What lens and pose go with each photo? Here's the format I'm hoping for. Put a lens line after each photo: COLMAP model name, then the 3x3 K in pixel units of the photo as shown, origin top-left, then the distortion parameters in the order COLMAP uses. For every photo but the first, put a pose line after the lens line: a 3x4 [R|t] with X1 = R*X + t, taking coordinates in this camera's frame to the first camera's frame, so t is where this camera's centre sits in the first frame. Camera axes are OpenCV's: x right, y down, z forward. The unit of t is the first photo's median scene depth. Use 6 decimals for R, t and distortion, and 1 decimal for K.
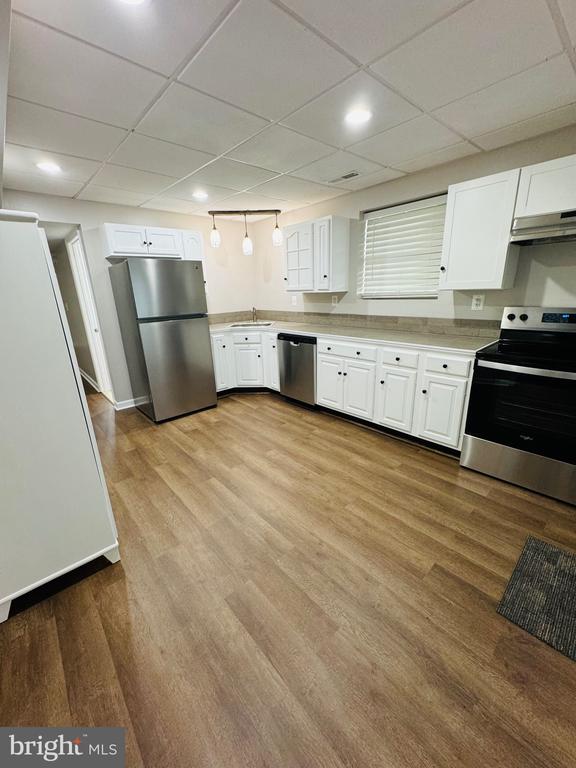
lens RADIAL K [[307.1, 0, 287.1], [0, 307.1, 377.5], [0, 0, 1]] dist [-0.002762, -0.000537]
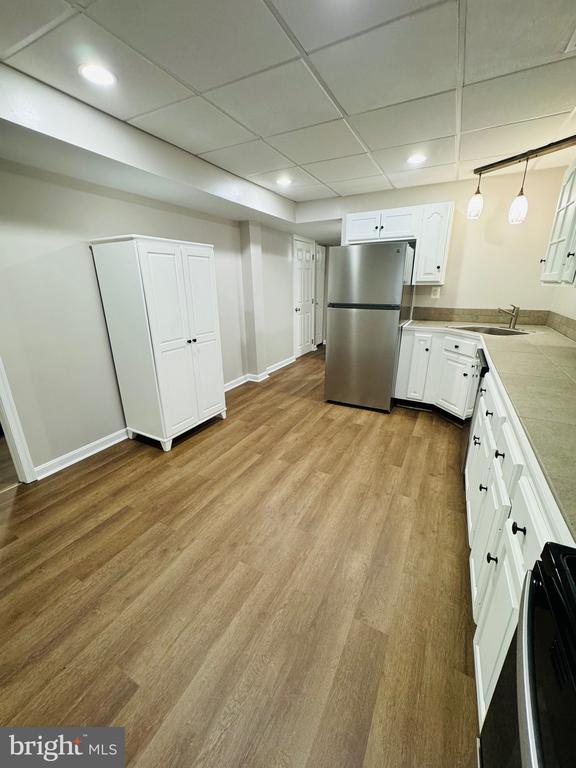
lens RADIAL K [[307.1, 0, 289.9], [0, 307.1, 378.5], [0, 0, 1]] dist [-0.002762, -0.000537]
pose [[0.343454, 0.309899, -0.886567, 0.551441], [-0.262777, 0.937996, 0.226077, -0.161549], [0.901658, 0.155322, 0.403593, 0.509654]]
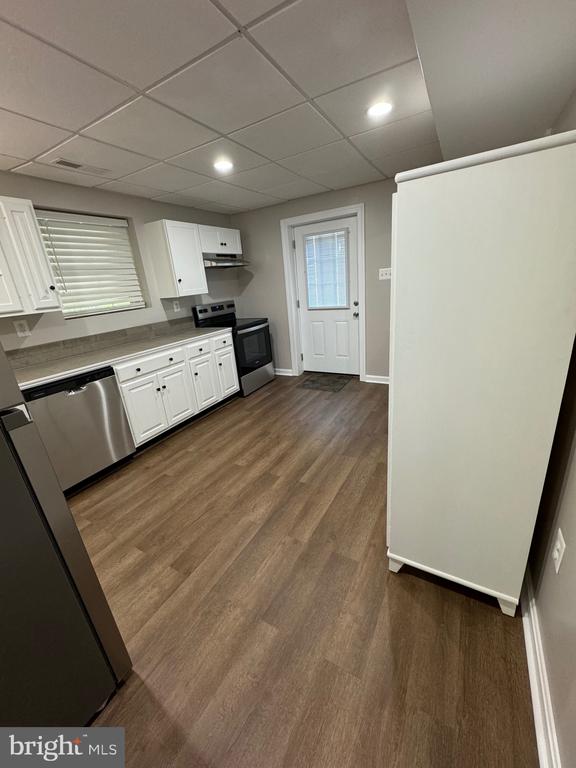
lens RADIAL K [[307.1, 0, 289.4], [0, 307.1, 377.3], [0, 0, 1]] dist [-0.002762, -0.000537]
pose [[-0.312439, -0.227805, 0.922218, -0.849614], [0.358304, 0.870851, 0.336507, -0.231439], [-0.879773, 0.435573, -0.190464, 0.885908]]
